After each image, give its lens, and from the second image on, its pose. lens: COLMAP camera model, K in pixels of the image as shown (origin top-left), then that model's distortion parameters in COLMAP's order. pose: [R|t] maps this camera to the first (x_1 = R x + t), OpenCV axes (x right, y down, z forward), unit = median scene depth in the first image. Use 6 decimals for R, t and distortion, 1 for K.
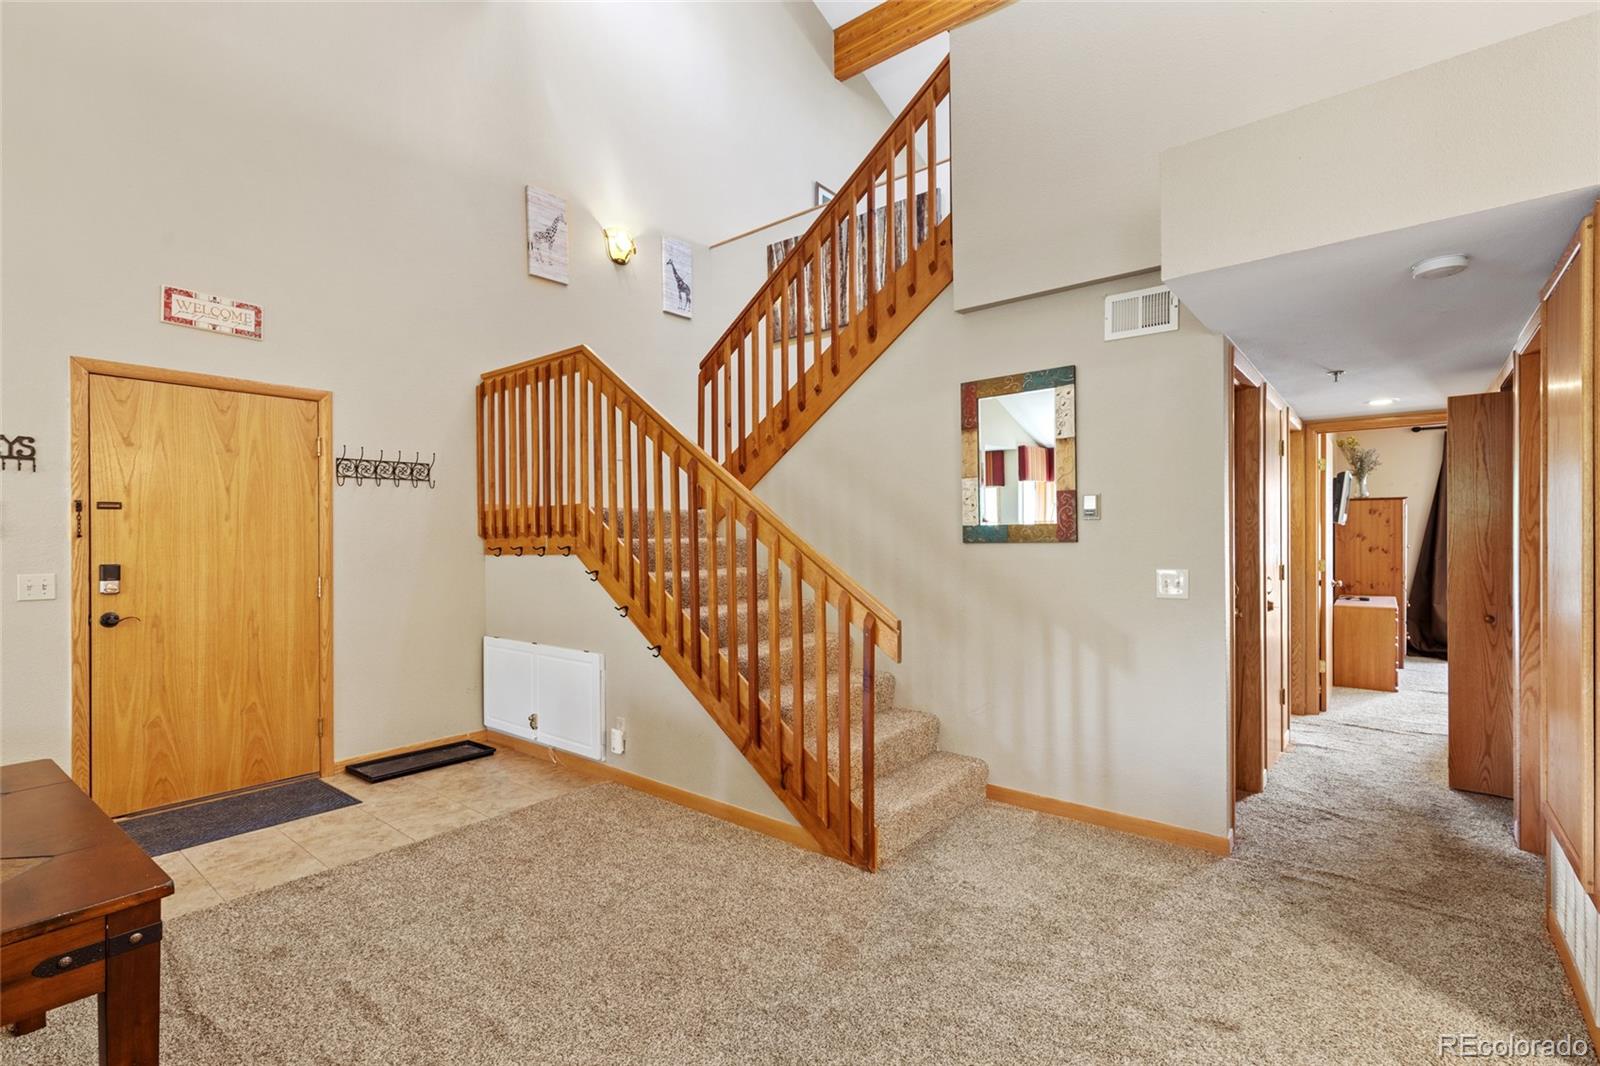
lens RADIAL K [[732.8, 0, 802.0], [0, 732.8, 542.6], [0, 0, 1]] dist [0.004291, -0.000410]
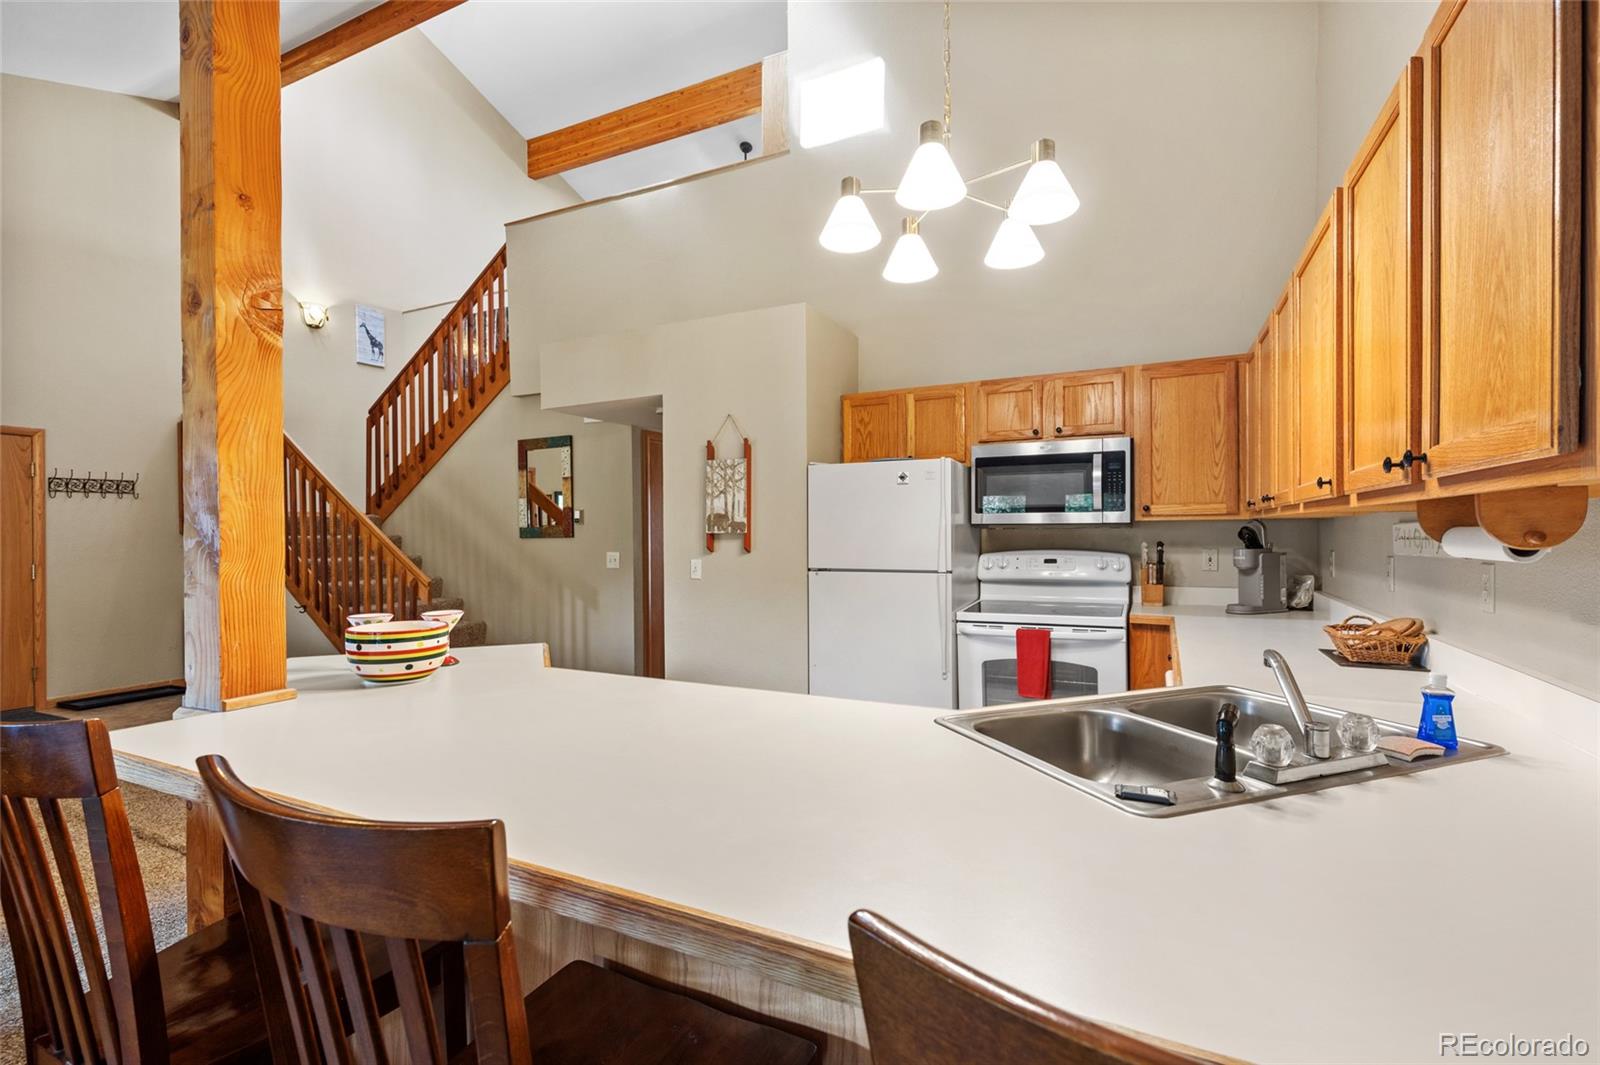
lens RADIAL K [[716.0, 0, 808.0], [0, 716.0, 536.2], [0, 0, 1]] dist [0.004833, -0.000254]
pose [[0.972668, -0.002164, 0.232190, 0.418737], [0.002706, 0.999994, -0.002018, 0.000916], [-0.232185, 0.002592, 0.972668, -0.615491]]
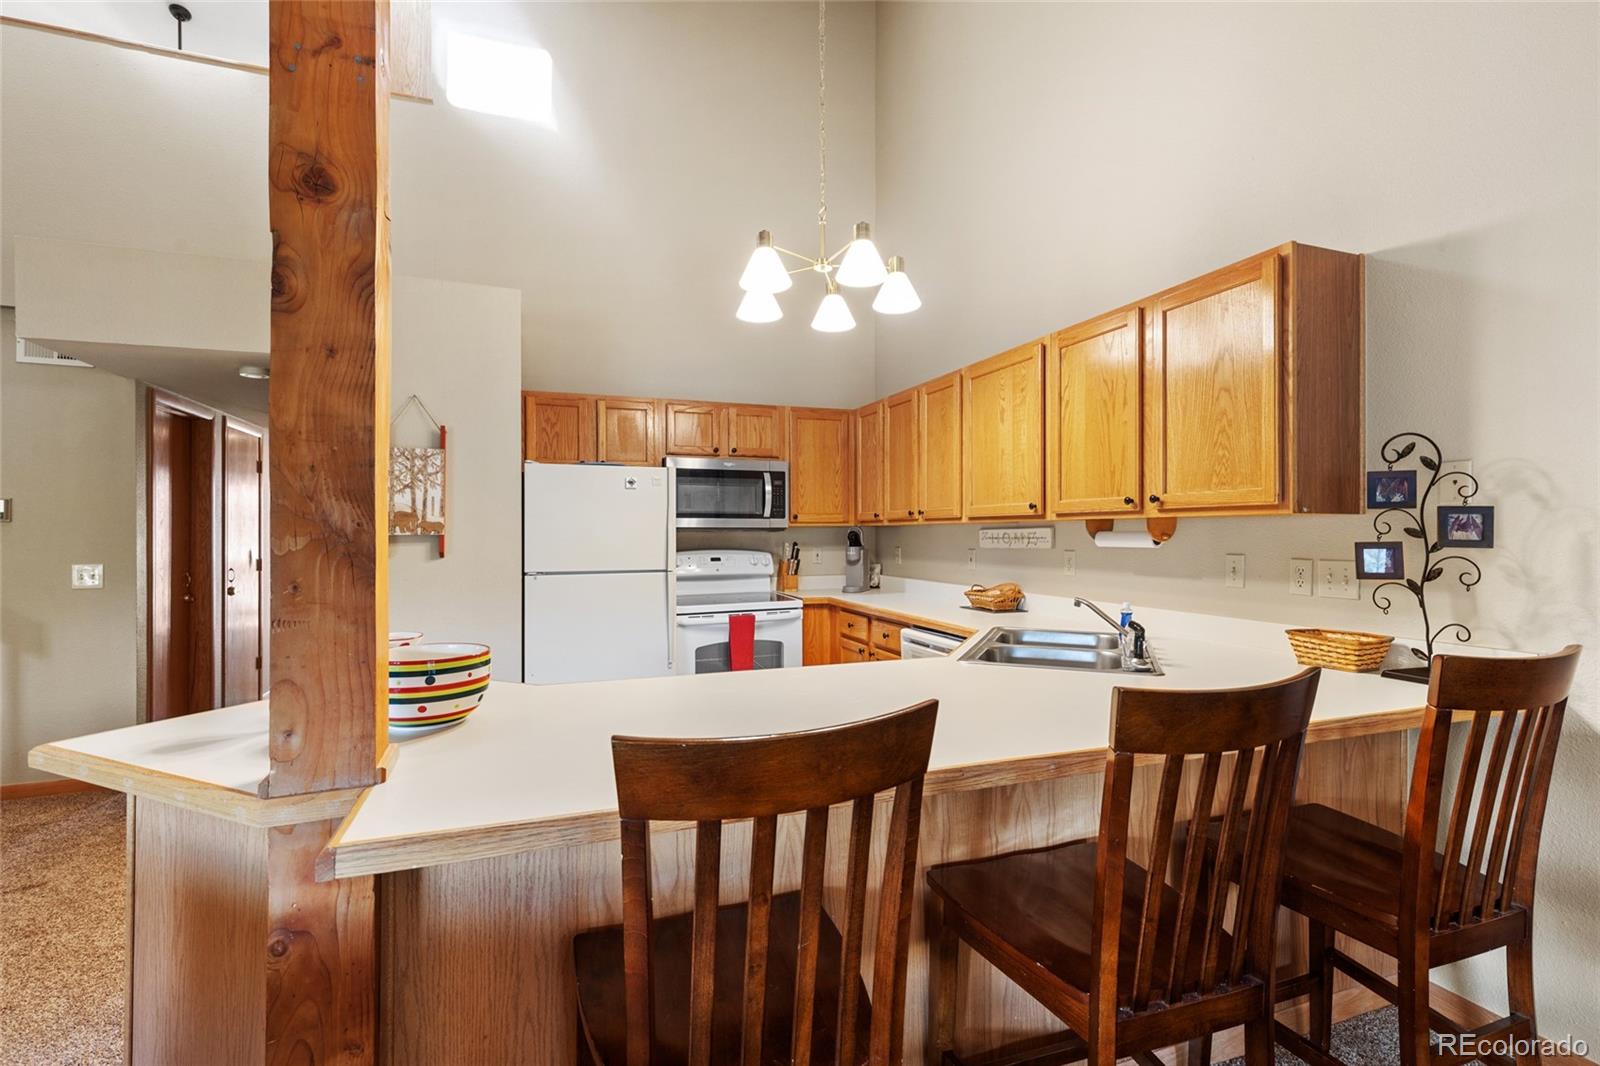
lens RADIAL K [[715.5, 0, 794.7], [0, 715.5, 530.0], [0, 0, 1]] dist [0.002439, 0.000039]
pose [[0.505875, 0.008193, 0.862568, 0.056686], [0.006779, 0.999886, -0.013474, 0.002701], [-0.862580, 0.012664, 0.505762, -0.443361]]
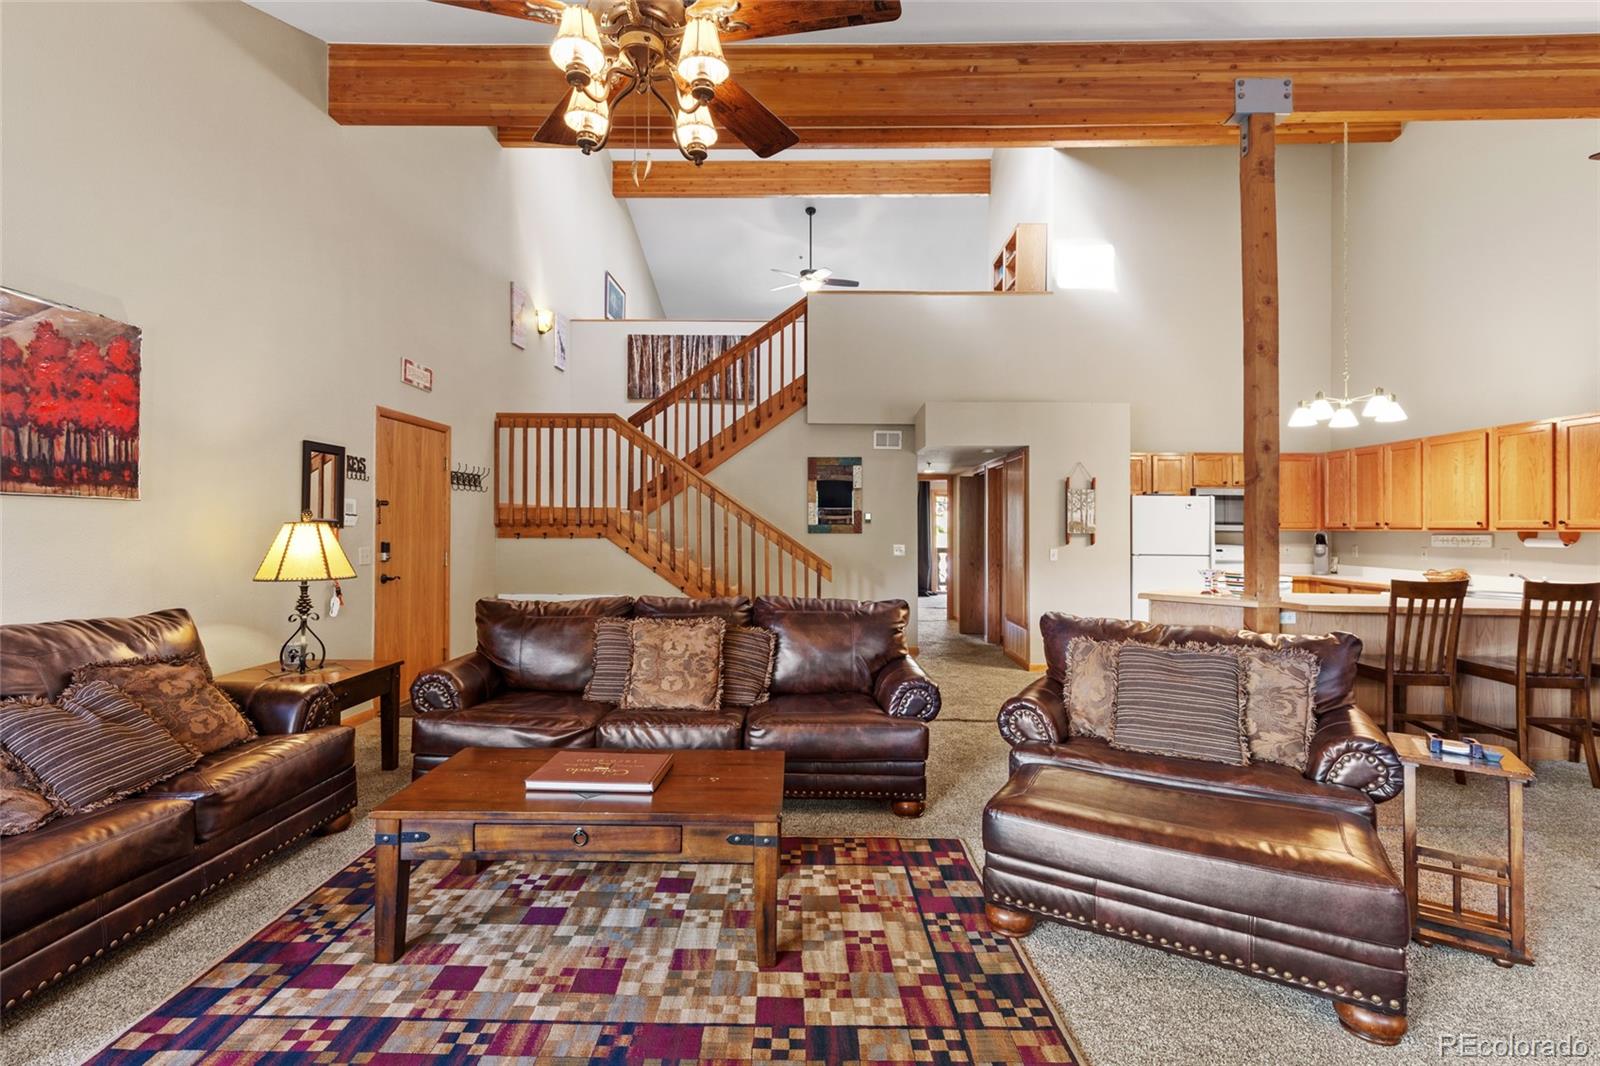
lens RADIAL K [[754.8, 0, 800.5], [0, 754.8, 523.7], [0, 0, 1]] dist [0.005817, 0.000665]
pose [[0.789112, 0.017477, 0.614001, -0.993054], [-0.010639, 0.999834, -0.014786, 0.004594], [-0.614157, 0.005135, 0.789167, -0.611482]]
